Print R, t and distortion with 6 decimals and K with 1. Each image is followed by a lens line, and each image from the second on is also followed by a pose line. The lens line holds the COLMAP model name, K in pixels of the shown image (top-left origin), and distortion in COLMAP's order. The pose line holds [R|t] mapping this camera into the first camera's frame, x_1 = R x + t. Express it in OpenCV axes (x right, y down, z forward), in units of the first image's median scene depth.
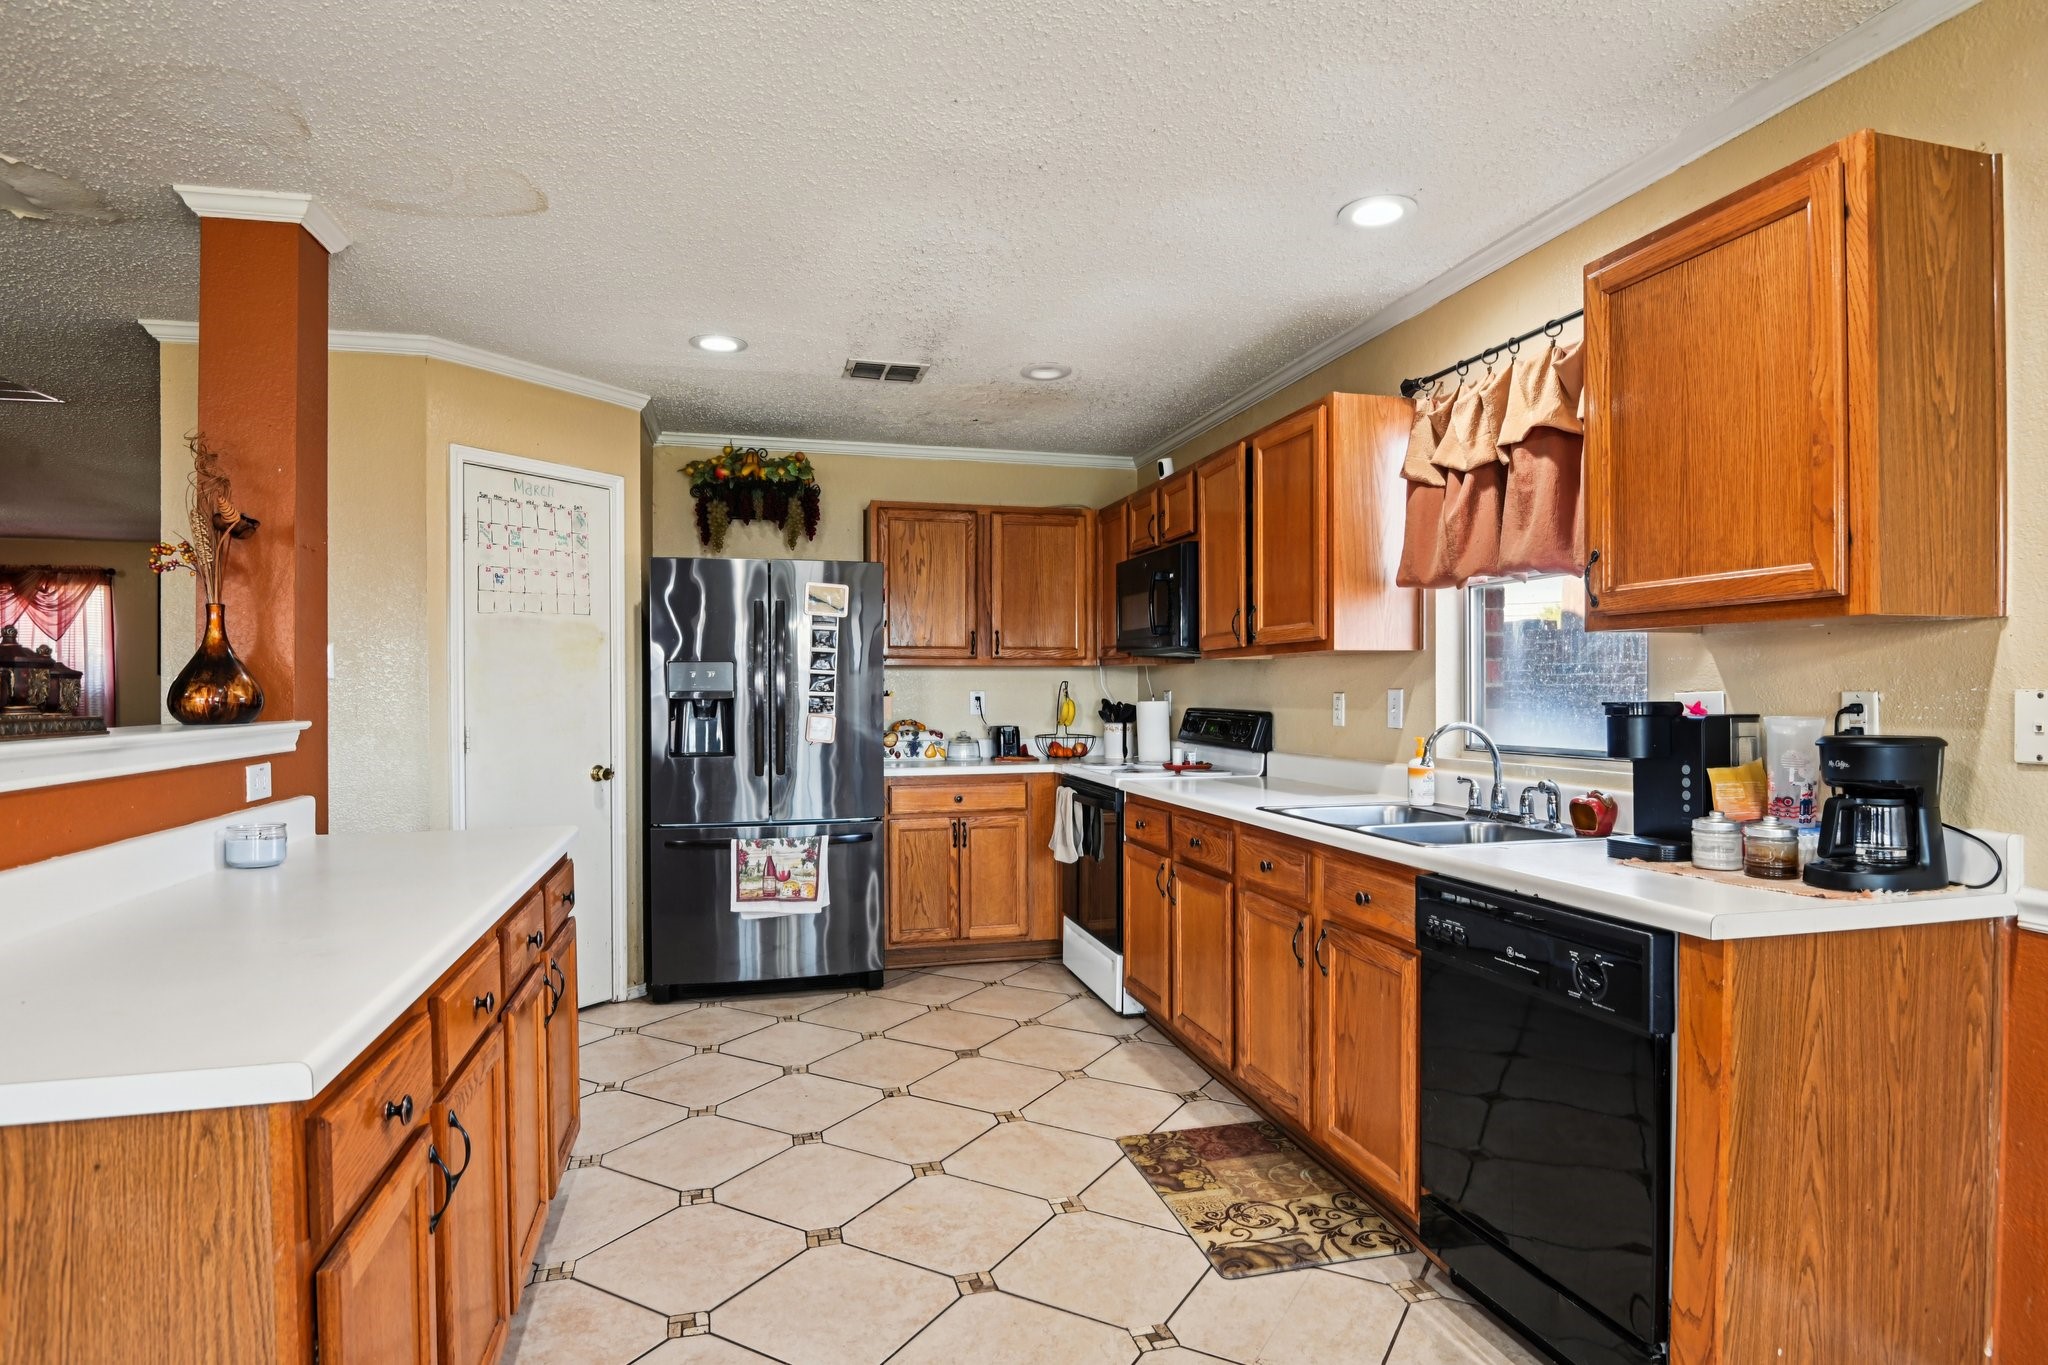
lens RADIAL K [[1117.4, 0, 1024.6], [0, 1117.4, 696.4], [0, 0, 1]] dist [-0.016307, -0.007842]
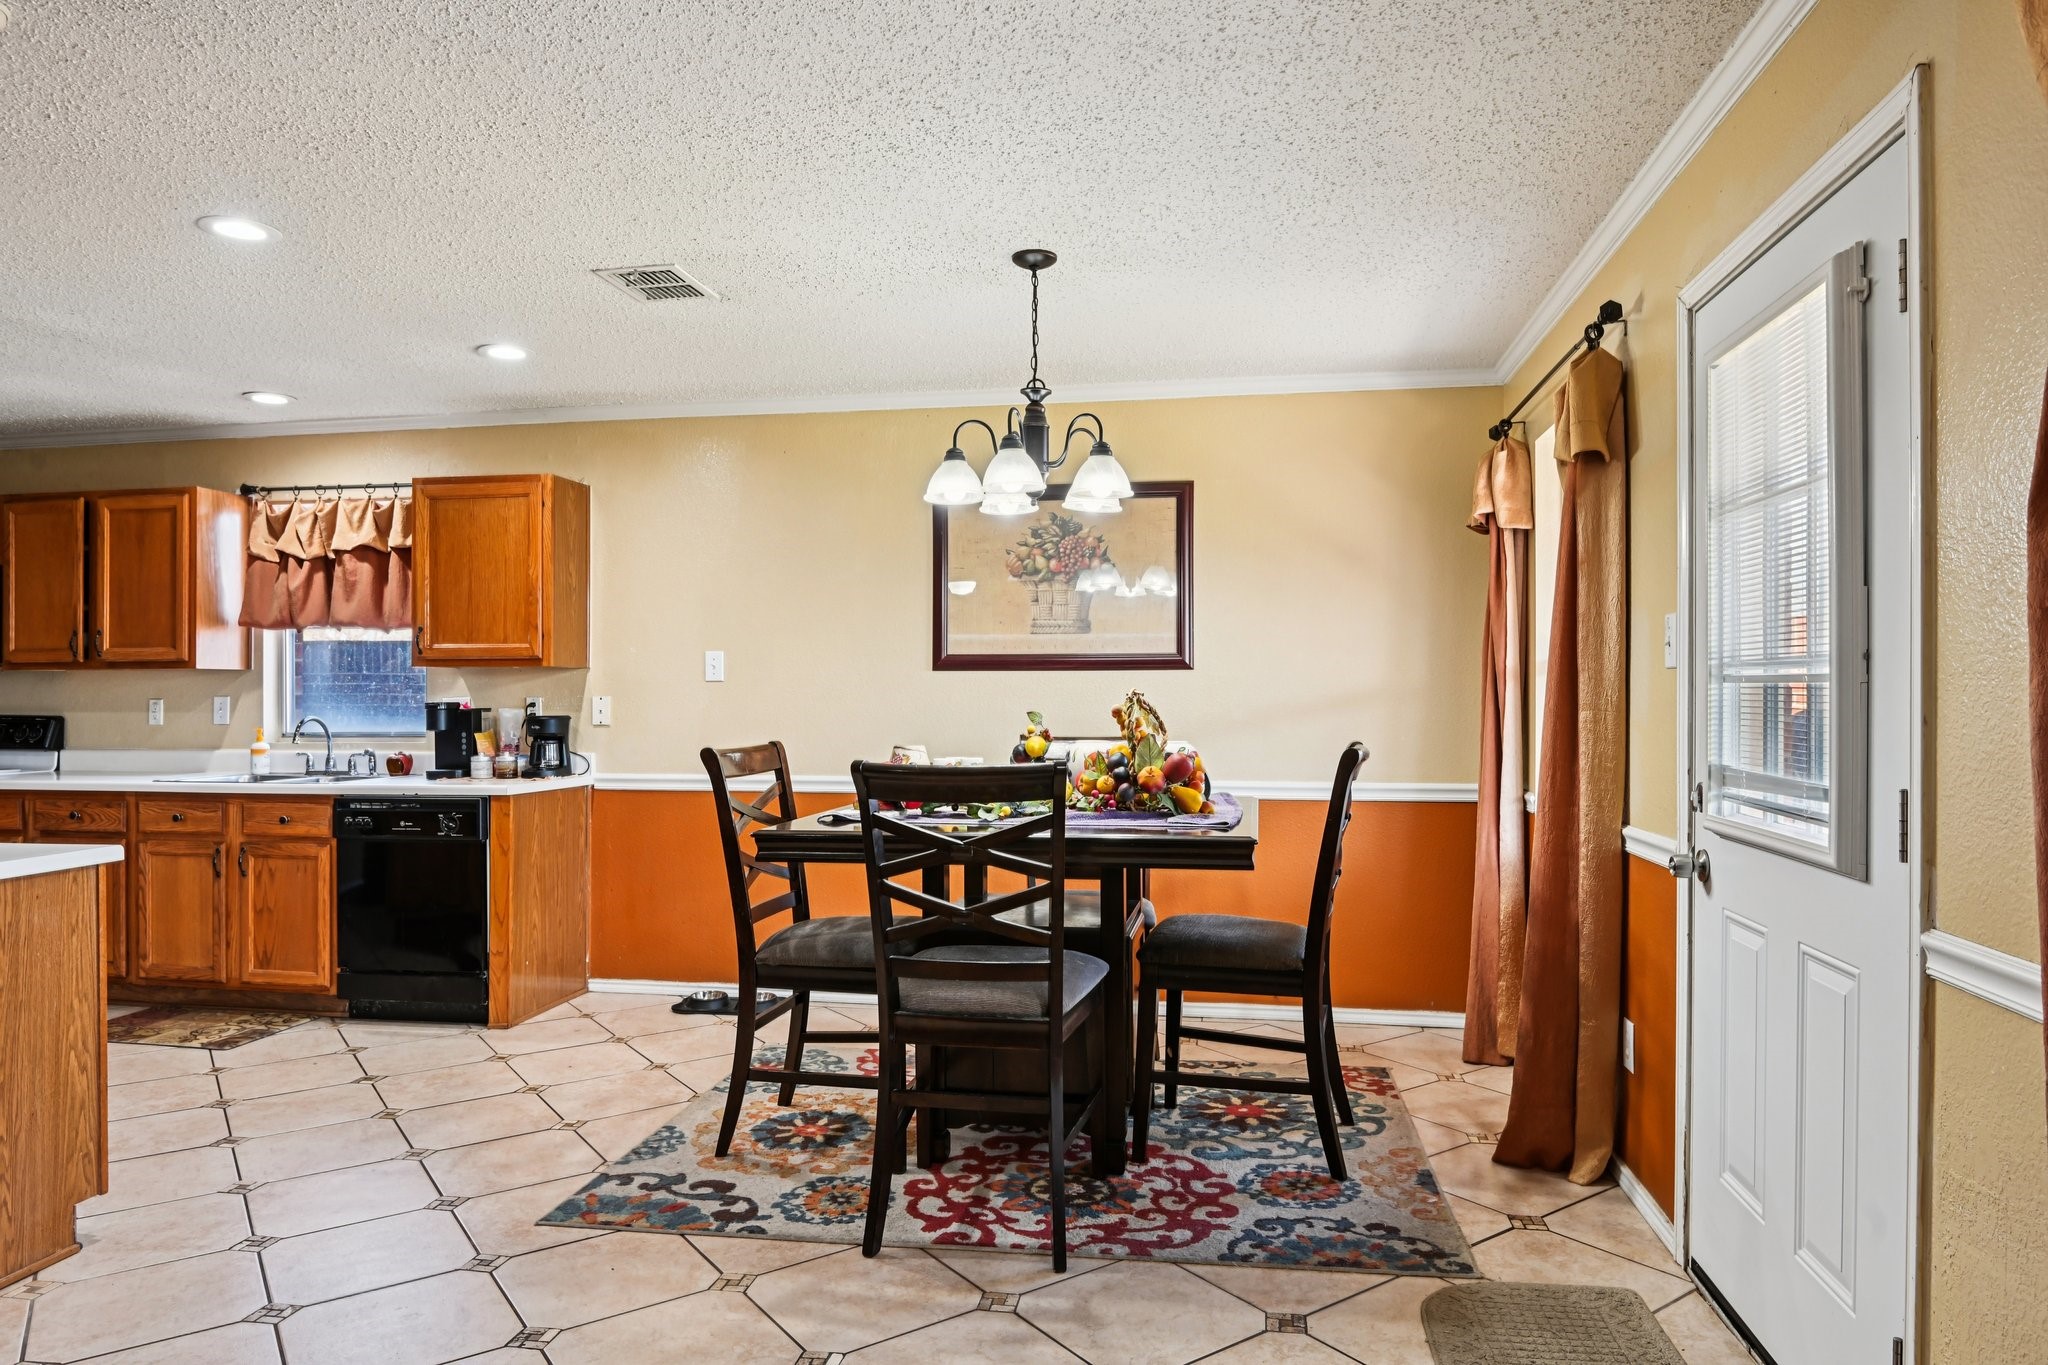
lens RADIAL K [[1258.9, 0, 1032.5], [0, 1258.9, 689.5], [0, 0, 1]] dist [-0.024178, -0.001429]
pose [[0.411282, 0.008229, 0.911471, -0.840278], [0.005732, 0.999916, -0.011614, 0.010871], [-0.911490, 0.010001, 0.411201, -0.713614]]
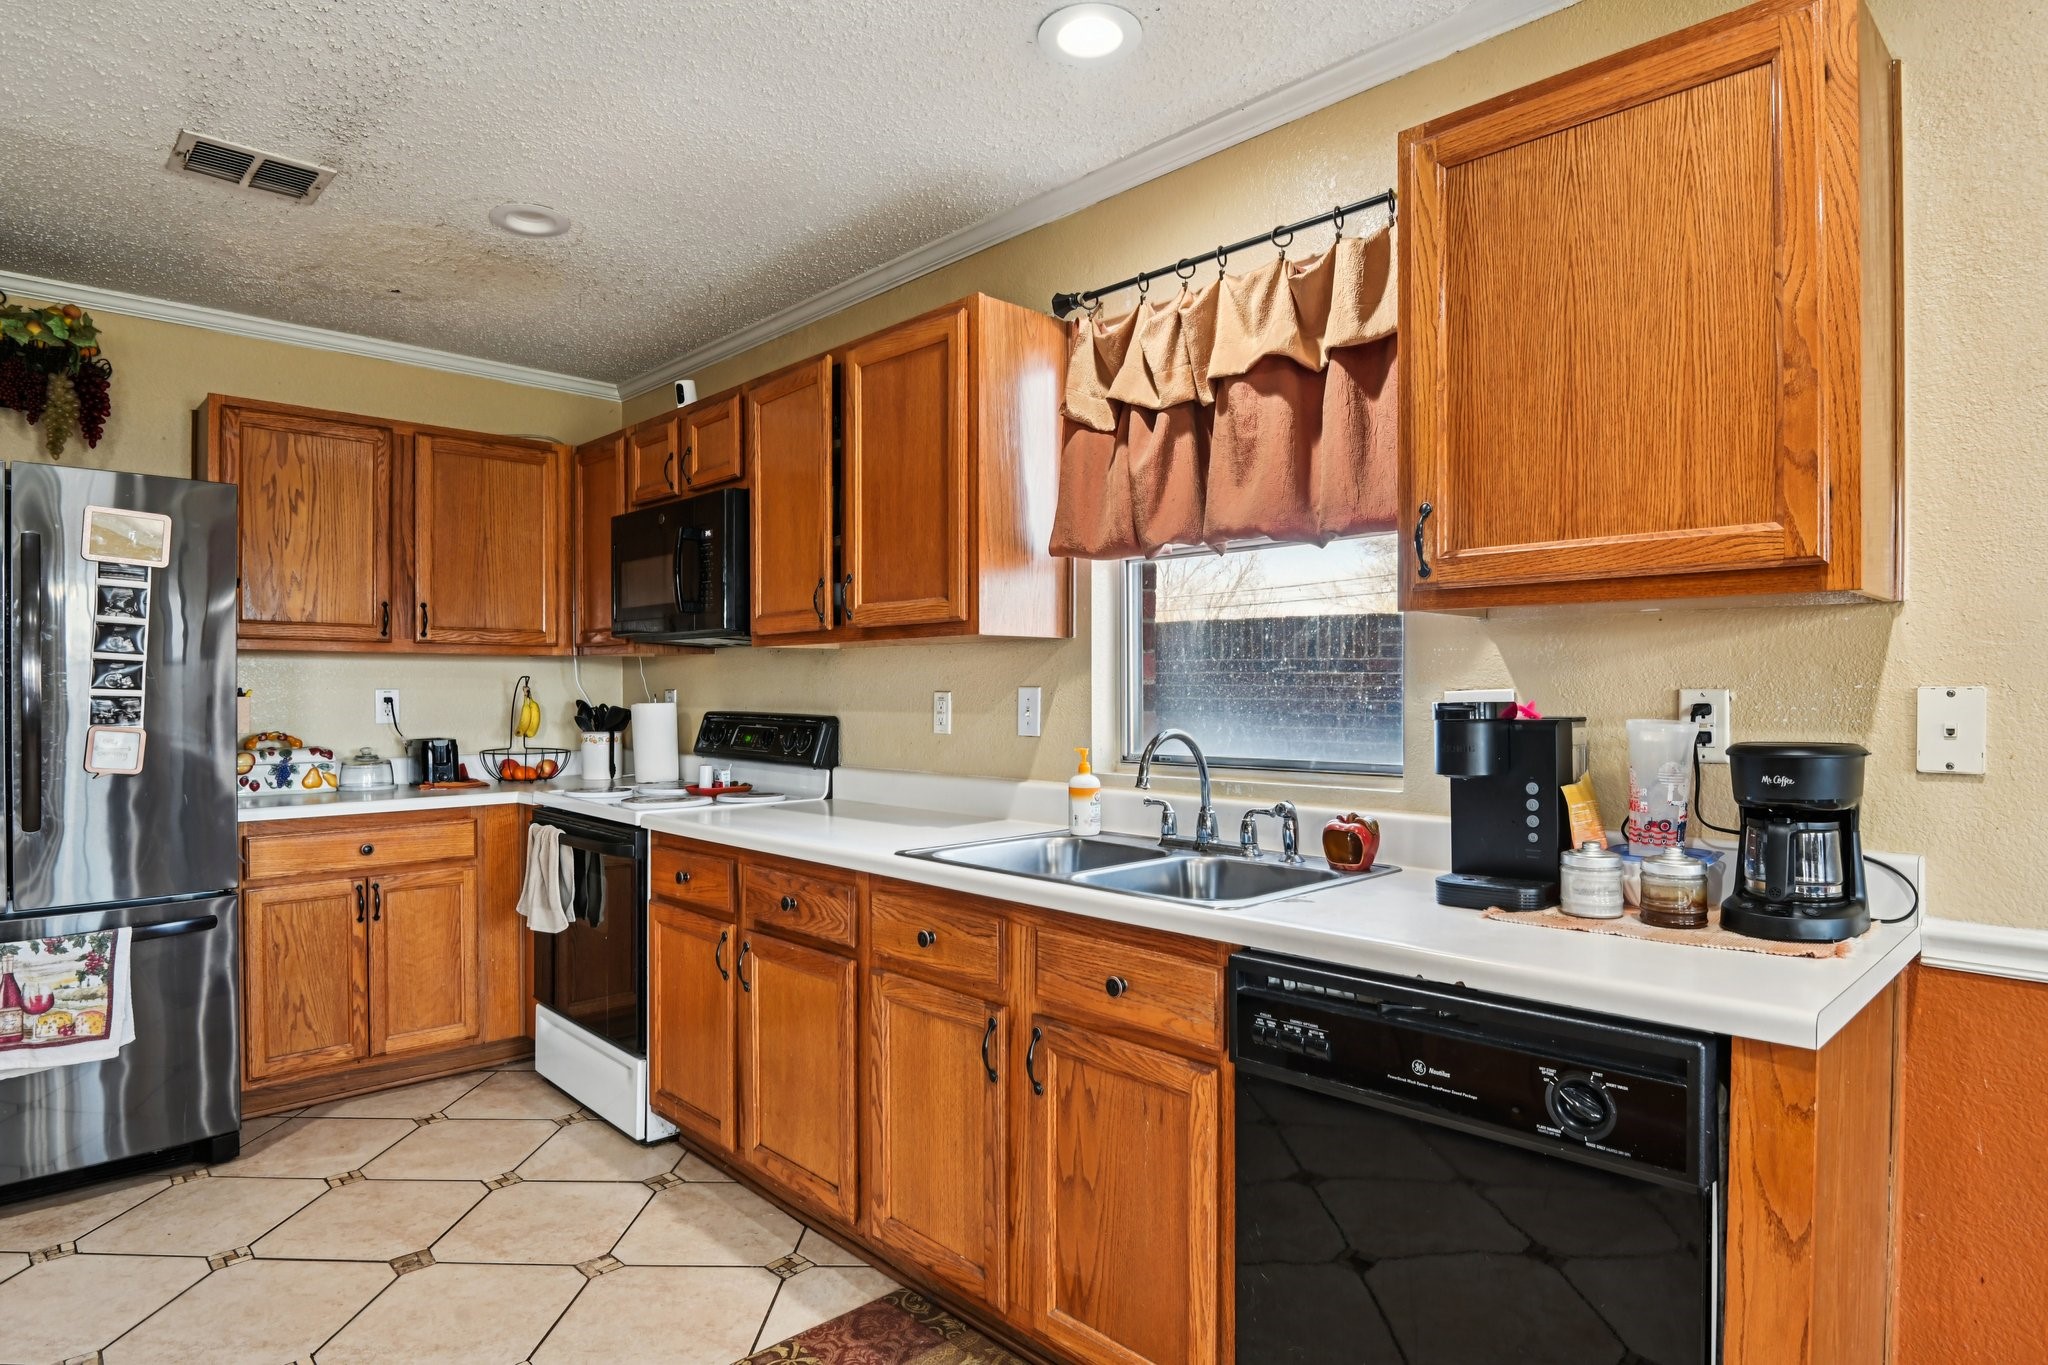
lens RADIAL K [[1151.6, 0, 1038.8], [0, 1151.6, 692.9], [0, 0, 1]] dist [-0.012022, -0.009304]
pose [[0.870039, 0.000357, 0.492983, -0.082116], [0.001270, 0.999995, -0.002967, 0.000298], [-0.492982, 0.003207, 0.870034, 0.351421]]
